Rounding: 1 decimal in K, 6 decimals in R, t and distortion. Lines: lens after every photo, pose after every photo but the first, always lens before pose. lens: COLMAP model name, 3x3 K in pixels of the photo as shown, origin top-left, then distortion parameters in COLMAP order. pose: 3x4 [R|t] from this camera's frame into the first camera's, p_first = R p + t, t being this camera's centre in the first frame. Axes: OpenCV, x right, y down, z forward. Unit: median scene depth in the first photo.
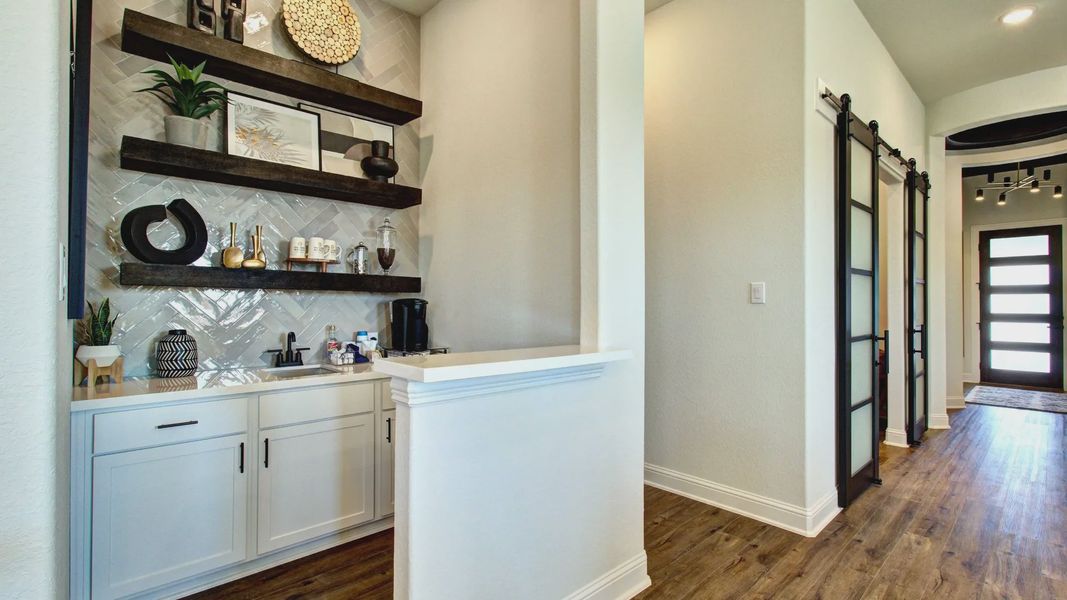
lens RADIAL K [[492.5, 0, 531.0], [0, 492.5, 300.2], [0, 0, 1]] dist [-0.003203, -0.000057]
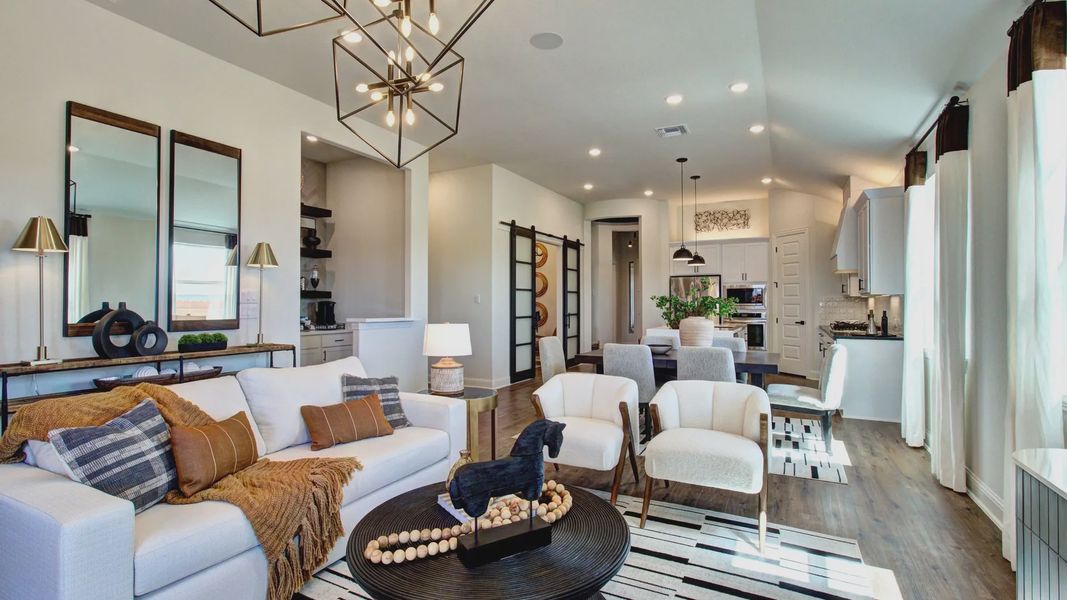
lens RADIAL K [[492.5, 0, 525.8], [0, 492.5, 300.4], [0, 0, 1]] dist [-0.003203, -0.000057]
pose [[0.946588, -0.000295, 0.322445, -0.111867], [0.000398, 1.000000, -0.000253, -0.005609], [-0.322445, 0.000368, 0.946588, -1.369129]]
